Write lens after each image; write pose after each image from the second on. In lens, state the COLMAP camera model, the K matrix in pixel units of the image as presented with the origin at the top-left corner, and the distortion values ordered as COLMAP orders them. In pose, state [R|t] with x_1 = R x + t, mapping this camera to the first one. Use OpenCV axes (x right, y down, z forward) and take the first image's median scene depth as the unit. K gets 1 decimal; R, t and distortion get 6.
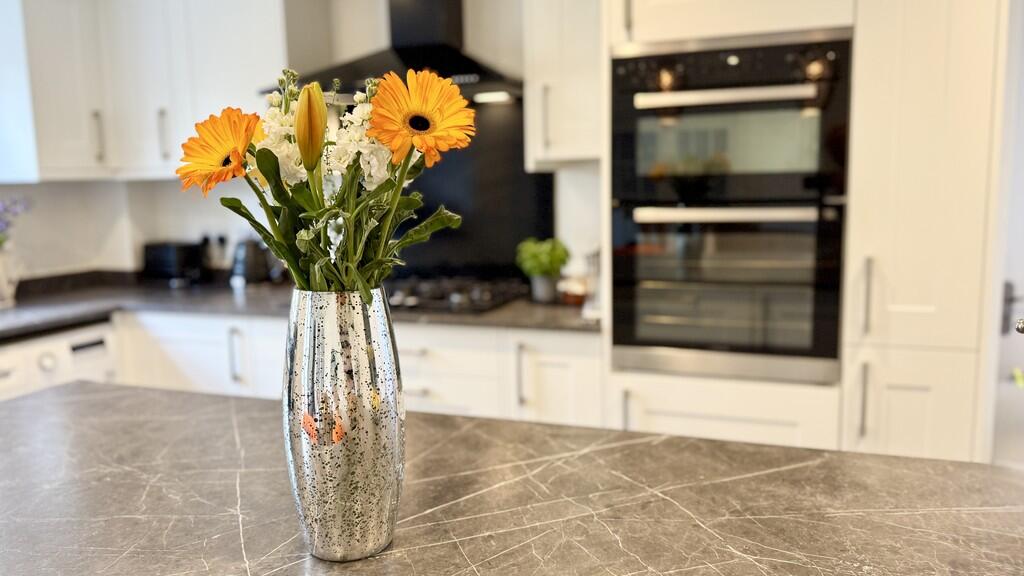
lens RADIAL K [[766.4, 0, 512.0], [0, 766.4, 288.0], [0, 0, 1]] dist [-0.044770, -0.000012]
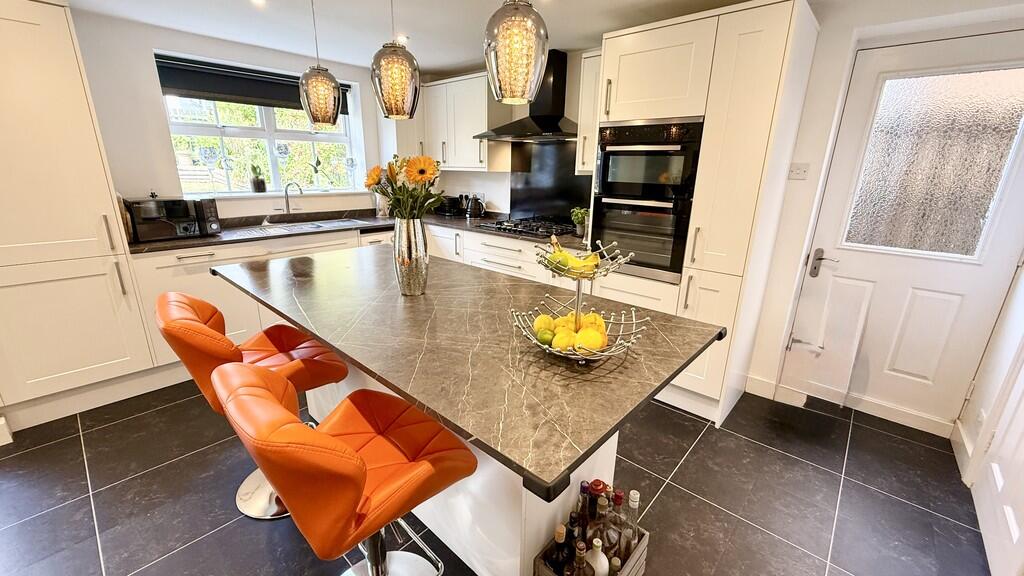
lens RADIAL K [[408.6, 0, 509.0], [0, 408.6, 288.0], [0, 0, 1]] dist [-0.000632, 0.000143]
pose [[0.919060, 0.145358, -0.366334, 0.404748], [-0.088291, 0.981813, 0.168069, -0.017583], [0.384102, -0.122122, 0.915179, -0.250936]]
